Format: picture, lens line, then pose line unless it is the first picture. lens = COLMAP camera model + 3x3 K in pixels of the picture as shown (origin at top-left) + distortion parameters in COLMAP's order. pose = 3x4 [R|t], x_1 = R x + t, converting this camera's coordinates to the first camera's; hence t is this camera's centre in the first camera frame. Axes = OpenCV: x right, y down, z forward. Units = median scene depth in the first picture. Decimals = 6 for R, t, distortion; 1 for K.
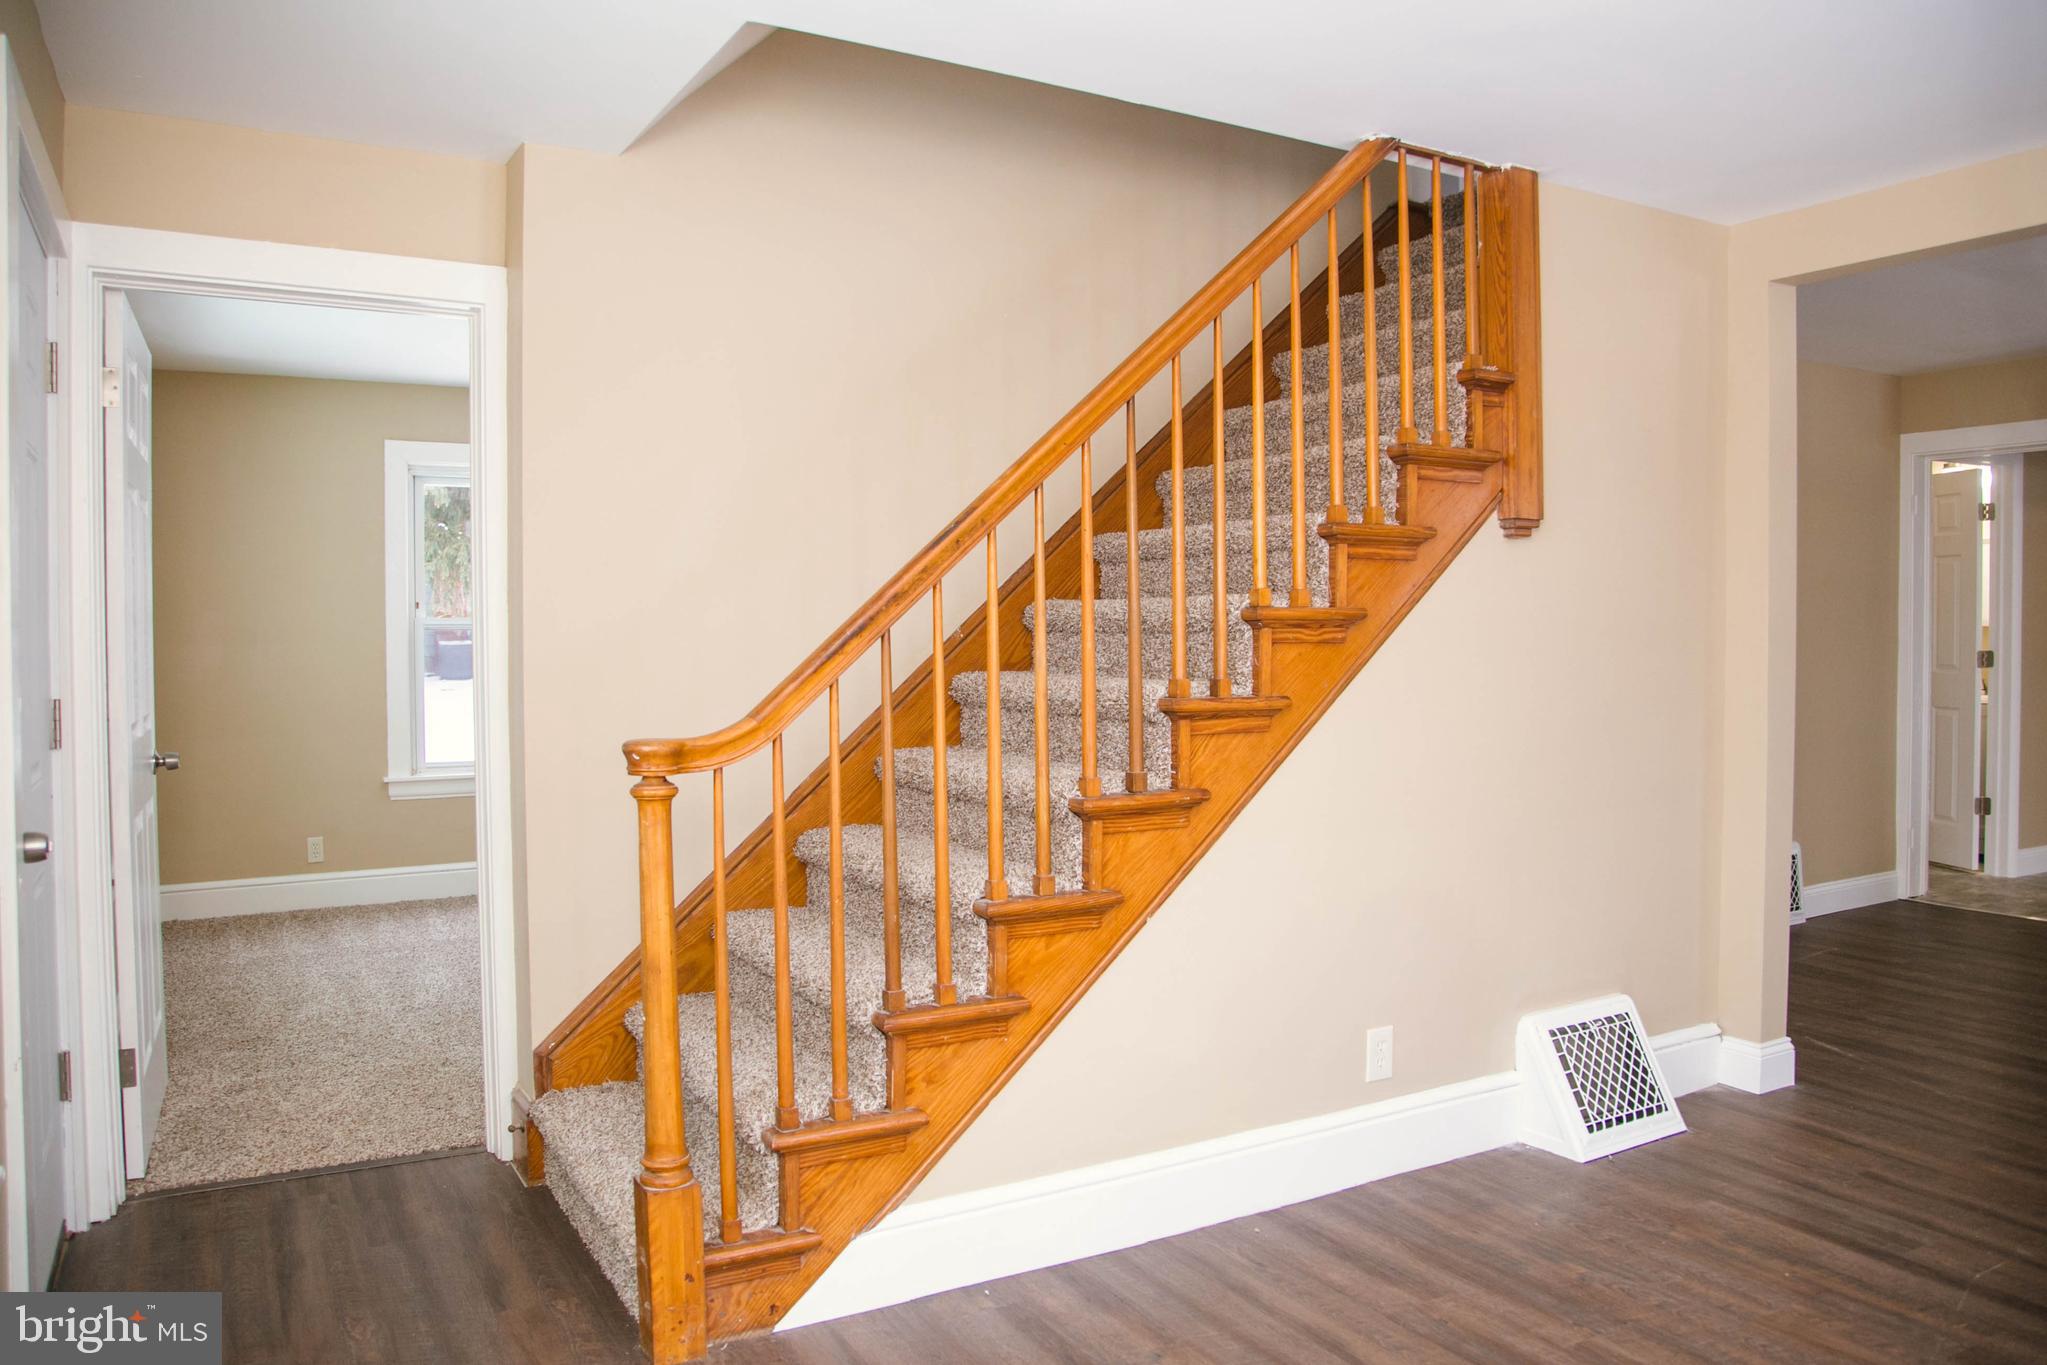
lens RADIAL K [[1487.6, 0, 1023.6], [0, 1487.6, 670.7], [0, 0, 1]] dist [-0.106074, 0.058277]
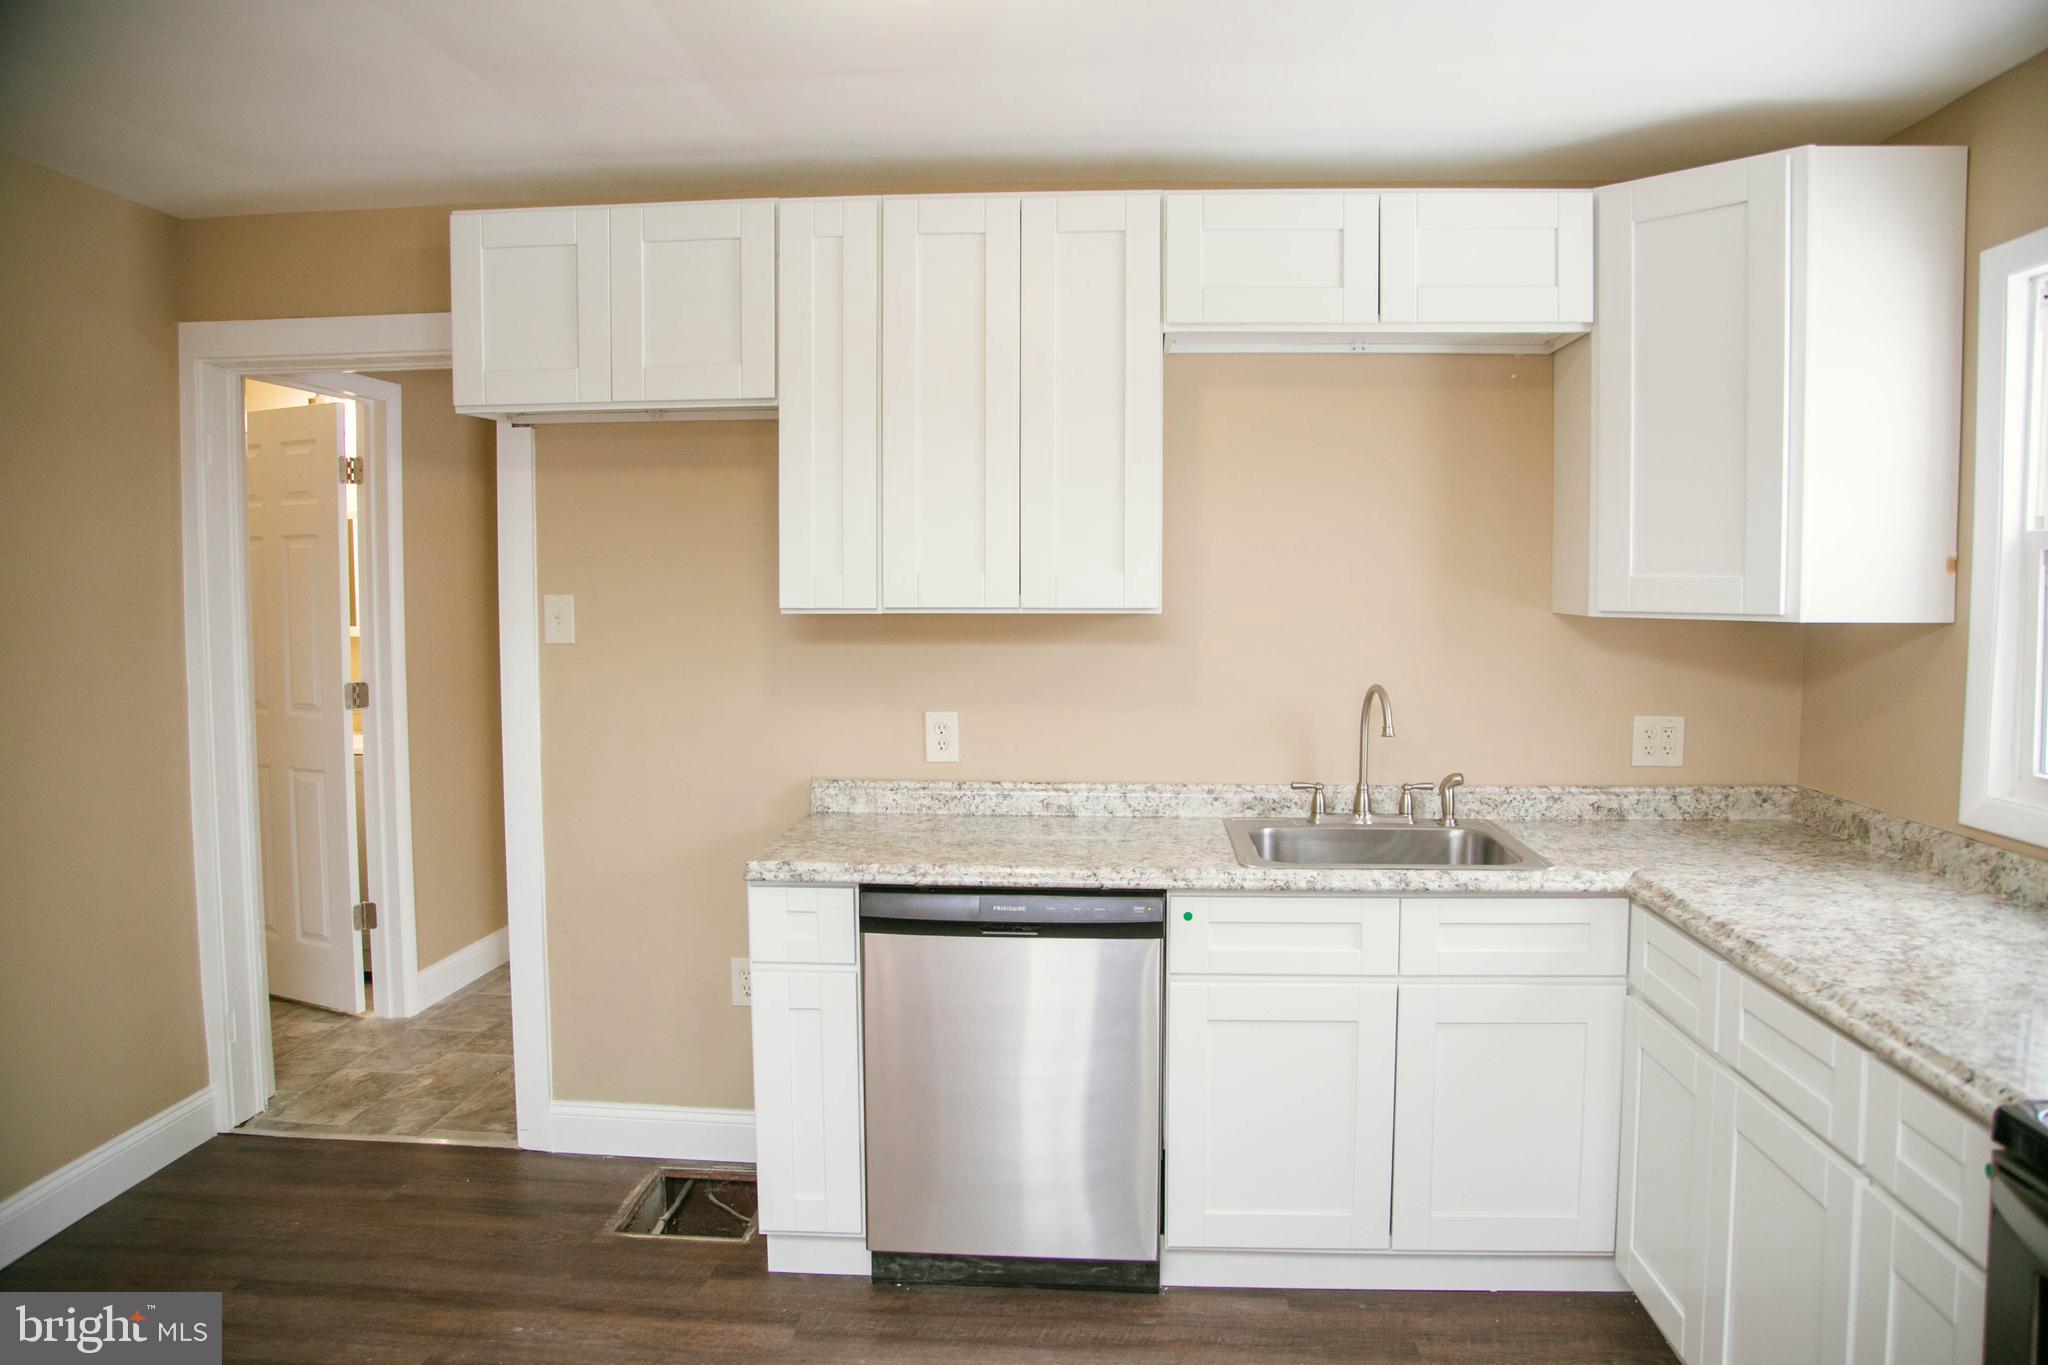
lens RADIAL K [[1419.8, 0, 1024.7], [0, 1419.8, 668.6], [0, 0, 1]] dist [-0.118883, 0.072656]
pose [[0.563395, -0.049493, 0.824704, 0.668117], [0.022651, 0.998754, 0.044464, -0.086964], [-0.825877, -0.006370, 0.563814, 0.812721]]
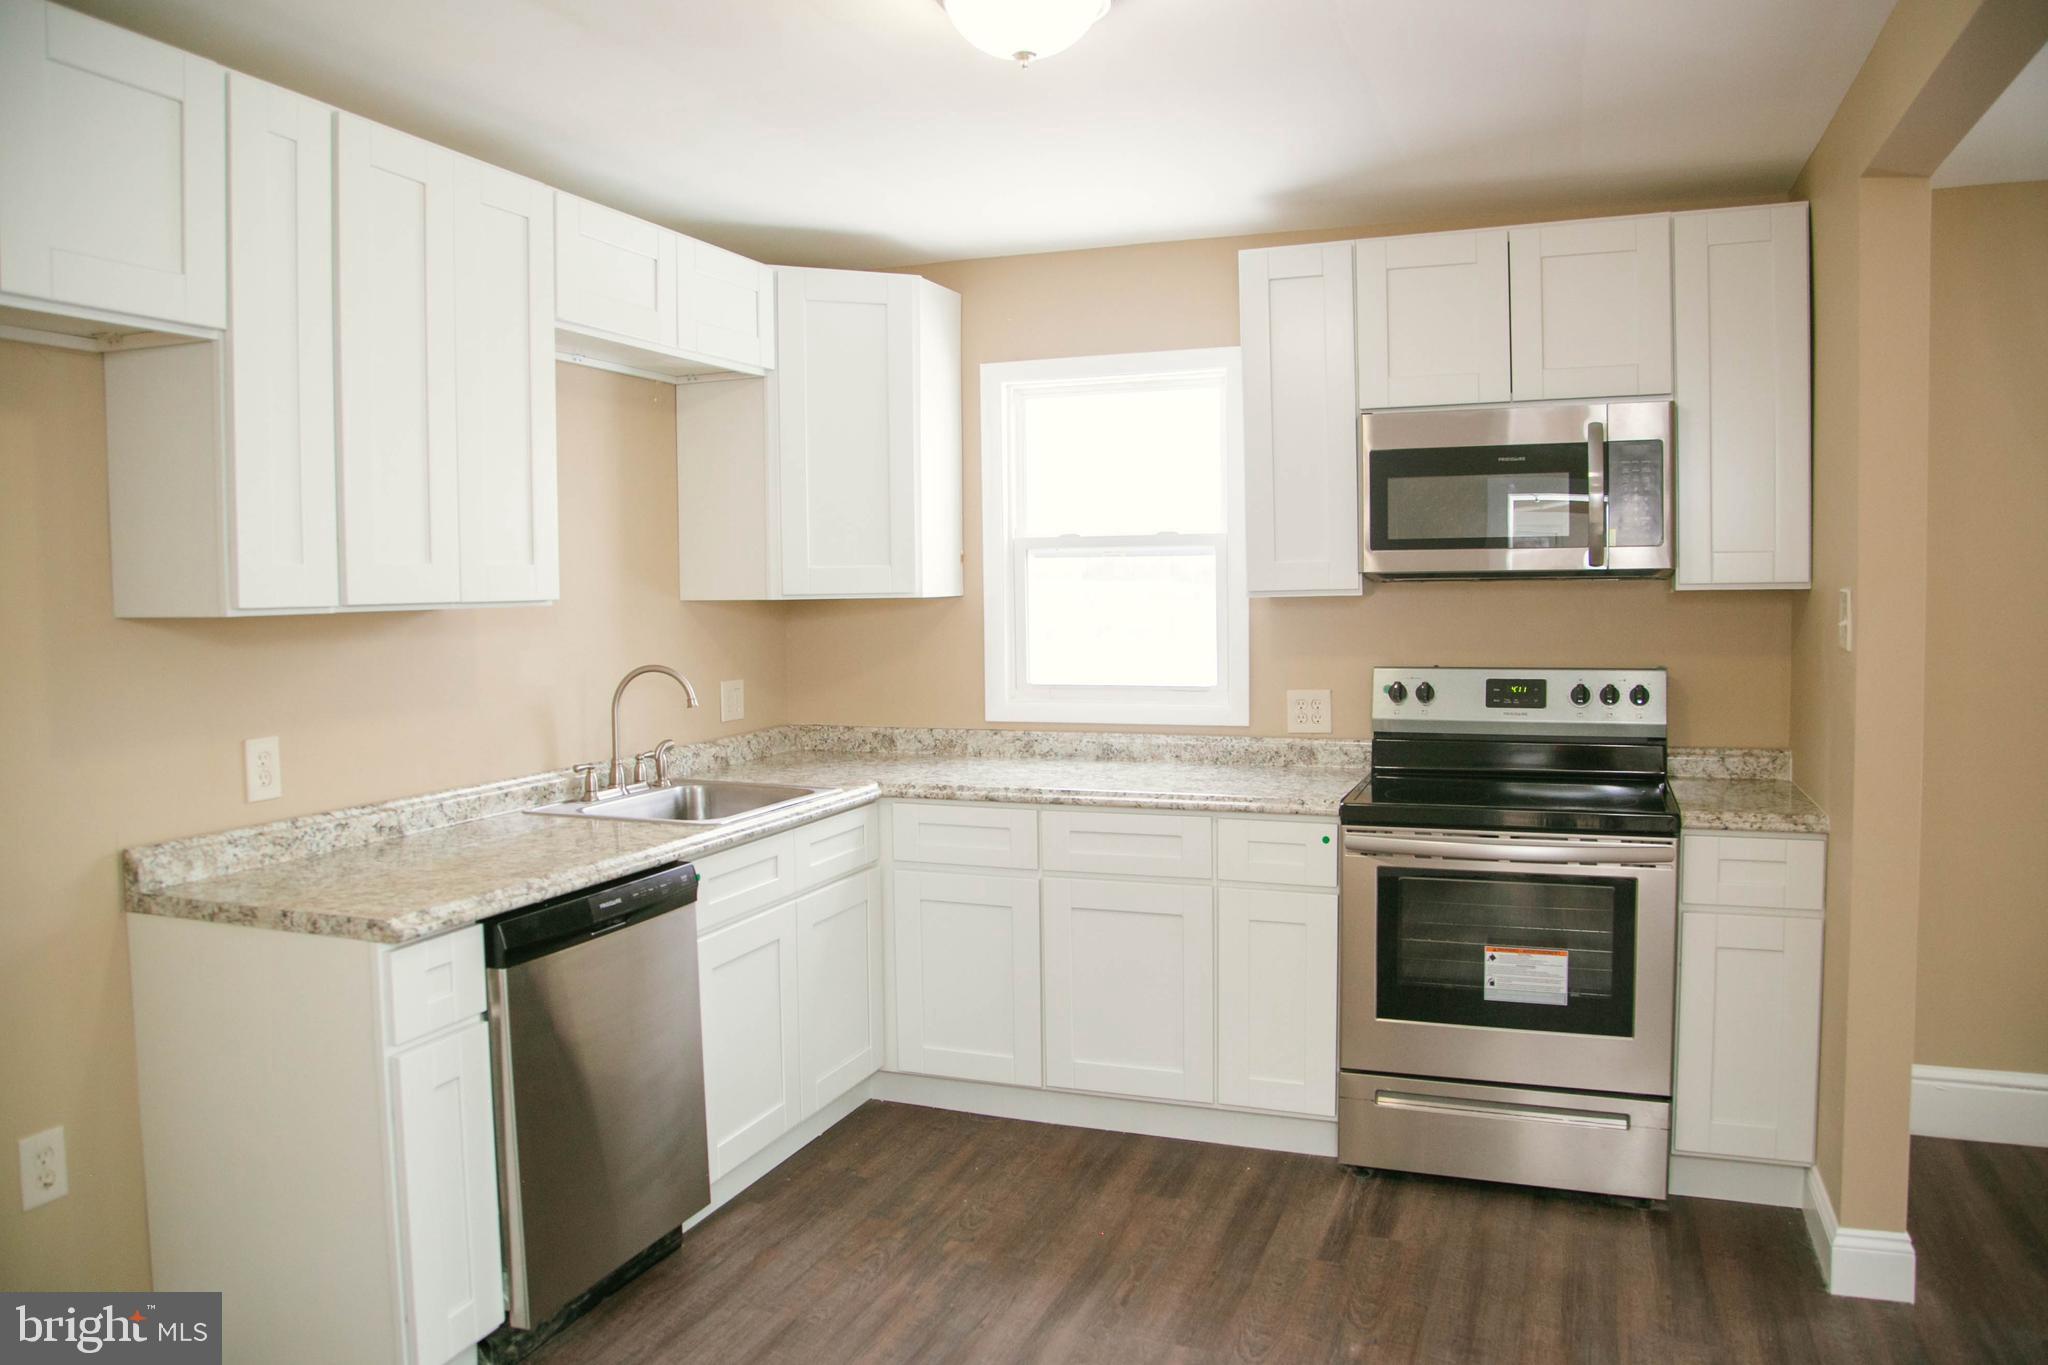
lens RADIAL K [[1464.8, 0, 1034.6], [0, 1464.8, 673.6], [0, 0, 1]] dist [-0.117119, 0.064184]
pose [[-0.629474, -0.036179, 0.776179, 0.550856], [0.038278, 0.996259, 0.077480, -0.096208], [-0.776078, 0.078482, -0.625734, 1.585666]]
